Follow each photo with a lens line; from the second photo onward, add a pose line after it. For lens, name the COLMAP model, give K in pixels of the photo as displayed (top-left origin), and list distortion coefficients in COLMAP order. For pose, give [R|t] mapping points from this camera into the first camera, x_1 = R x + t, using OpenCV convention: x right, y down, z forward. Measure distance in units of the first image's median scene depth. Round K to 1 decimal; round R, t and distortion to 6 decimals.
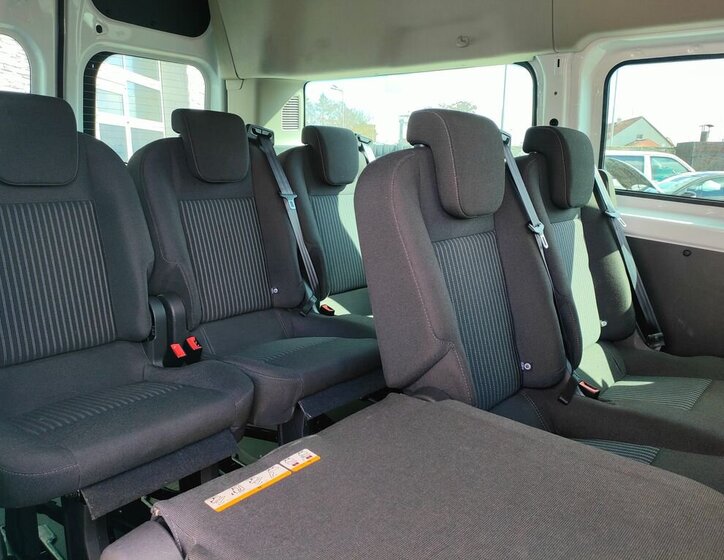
lens RADIAL K [[536.5, 0, 362.0], [0, 536.5, 280.0], [0, 0, 1]] dist [0.002746, -0.002462]
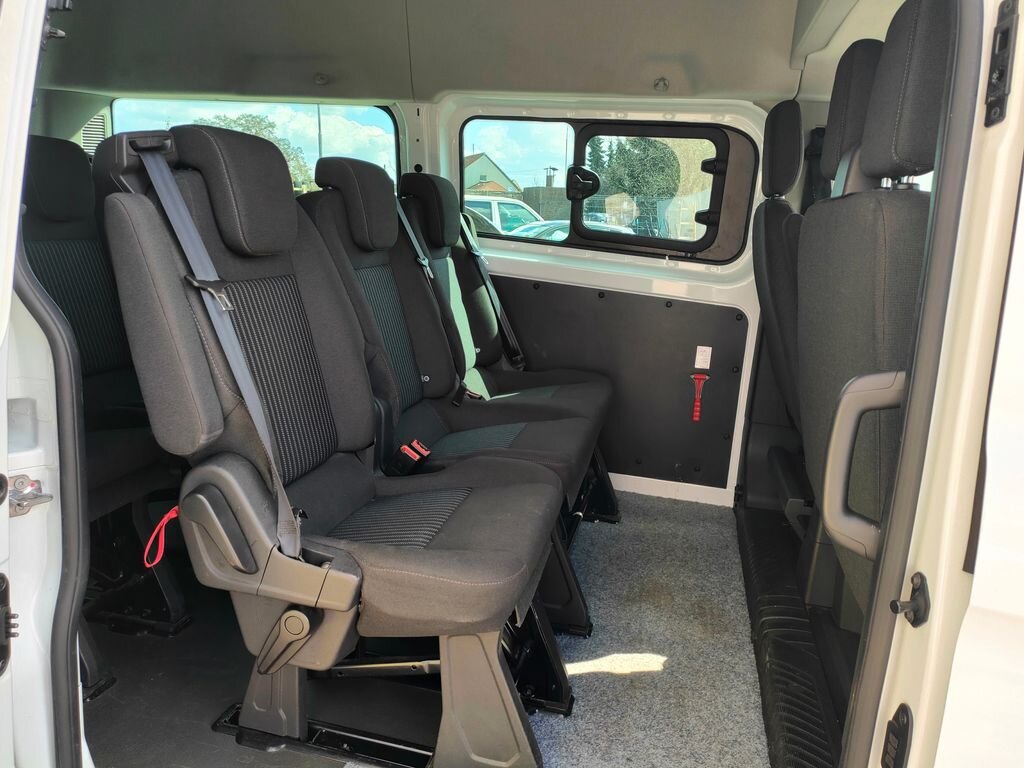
lens RADIAL K [[717.4, 0, 512.0], [0, 717.4, 384.0], [0, 0, 1]] dist [-0.002344, -0.002443]
pose [[0.876231, -0.094121, 0.472610, -0.206660], [0.080665, 0.995550, 0.048710, 0.082845], [-0.475092, -0.004558, 0.879925, -0.363689]]
